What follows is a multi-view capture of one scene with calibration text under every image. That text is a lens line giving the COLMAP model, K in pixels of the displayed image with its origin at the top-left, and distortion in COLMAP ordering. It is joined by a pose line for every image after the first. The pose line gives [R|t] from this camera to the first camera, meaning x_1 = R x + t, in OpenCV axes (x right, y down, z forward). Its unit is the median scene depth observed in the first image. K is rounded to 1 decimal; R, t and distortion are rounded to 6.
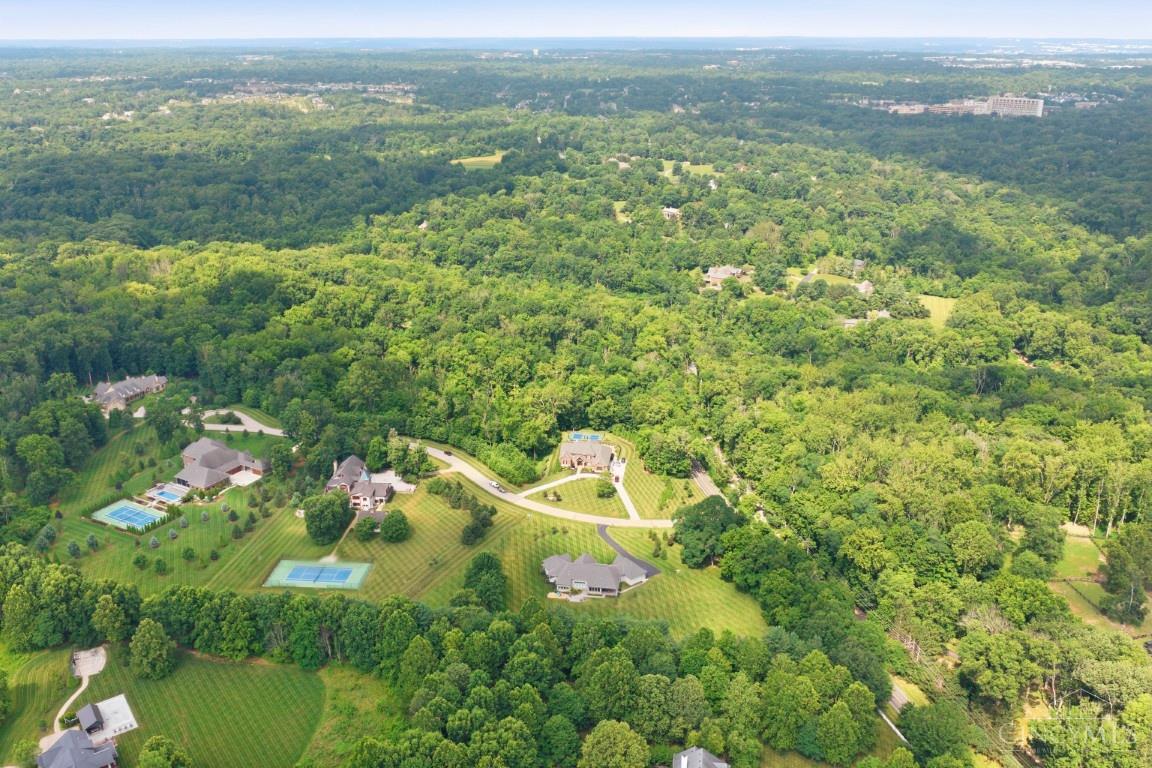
lens RADIAL K [[970.7, 0, 576.0], [0, 970.7, 384.0], [0, 0, 1]] dist [0.041346, -0.006465]
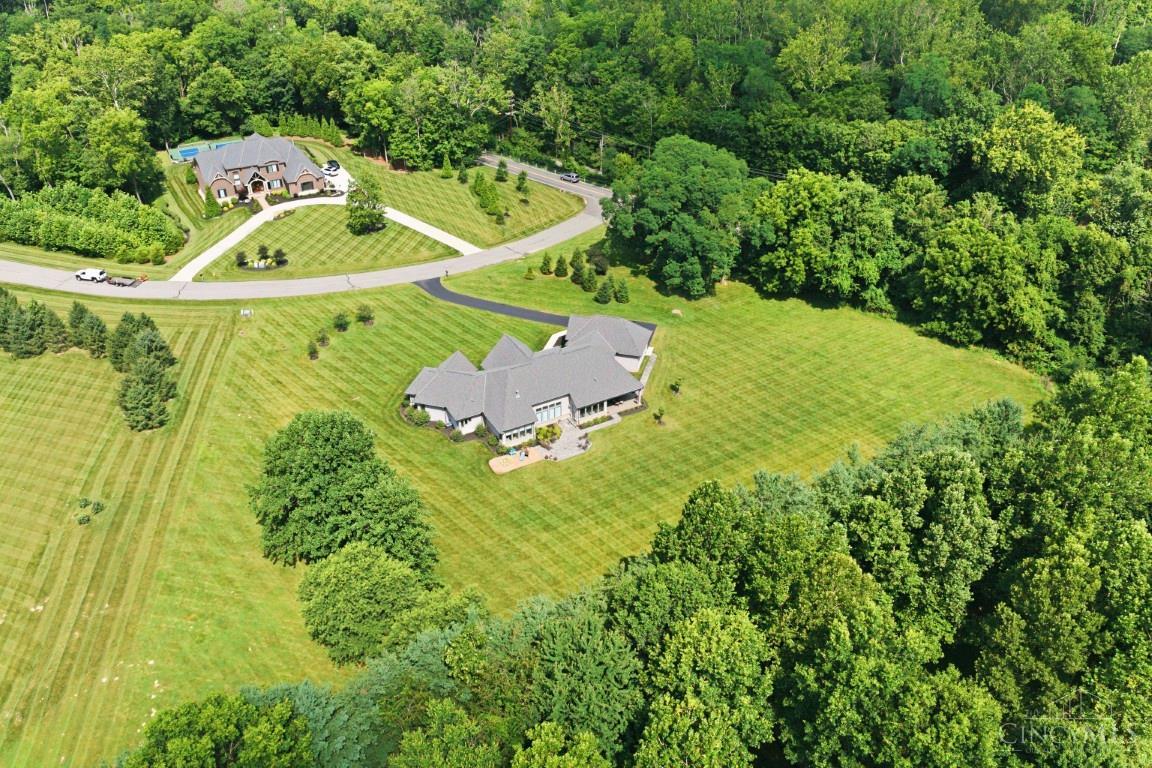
lens RADIAL K [[970.7, 0, 576.0], [0, 970.7, 384.0], [0, 0, 1]] dist [0.041346, -0.006465]
pose [[0.804292, -0.332694, 0.492372, -0.140138], [0.212880, 0.934903, 0.283970, 0.074176], [-0.554795, -0.123578, 0.822758, 0.561290]]
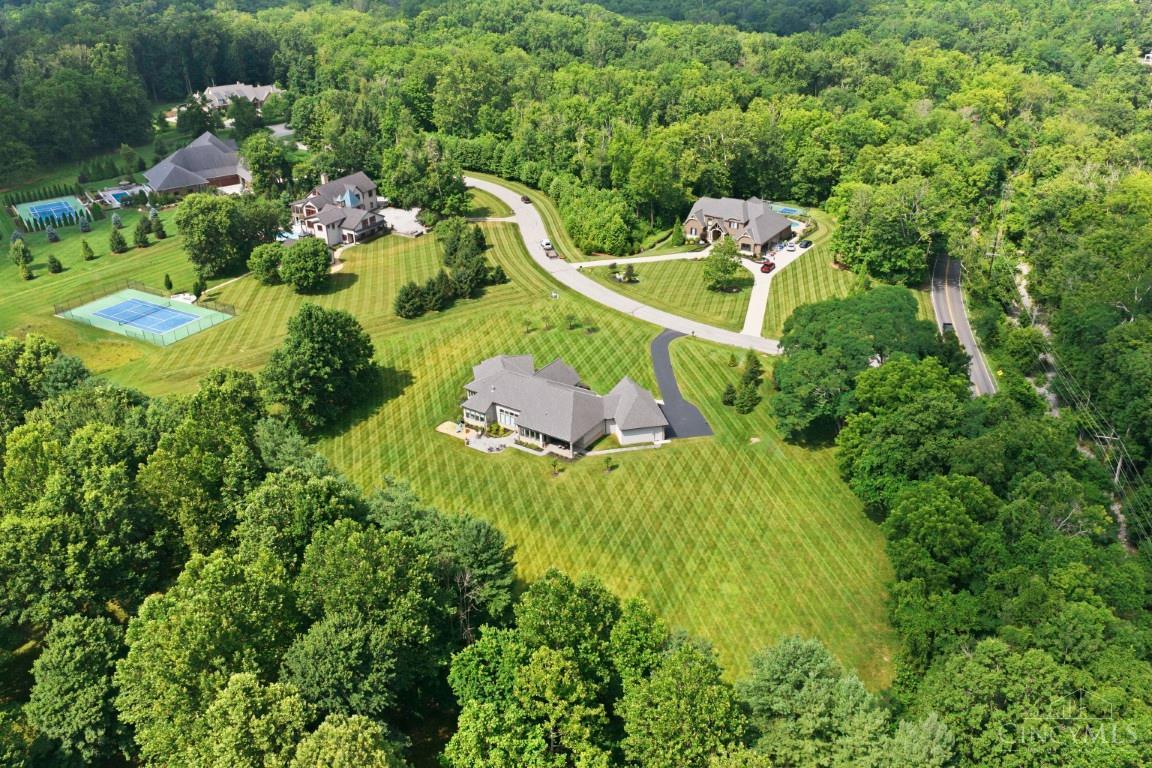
lens RADIAL K [[970.7, 0, 576.0], [0, 970.7, 384.0], [0, 0, 1]] dist [0.041346, -0.006465]
pose [[0.902671, 0.183628, -0.389187, 0.168466], [-0.134537, 0.979474, 0.150098, 0.097562], [0.408761, -0.083129, 0.908848, 0.496128]]
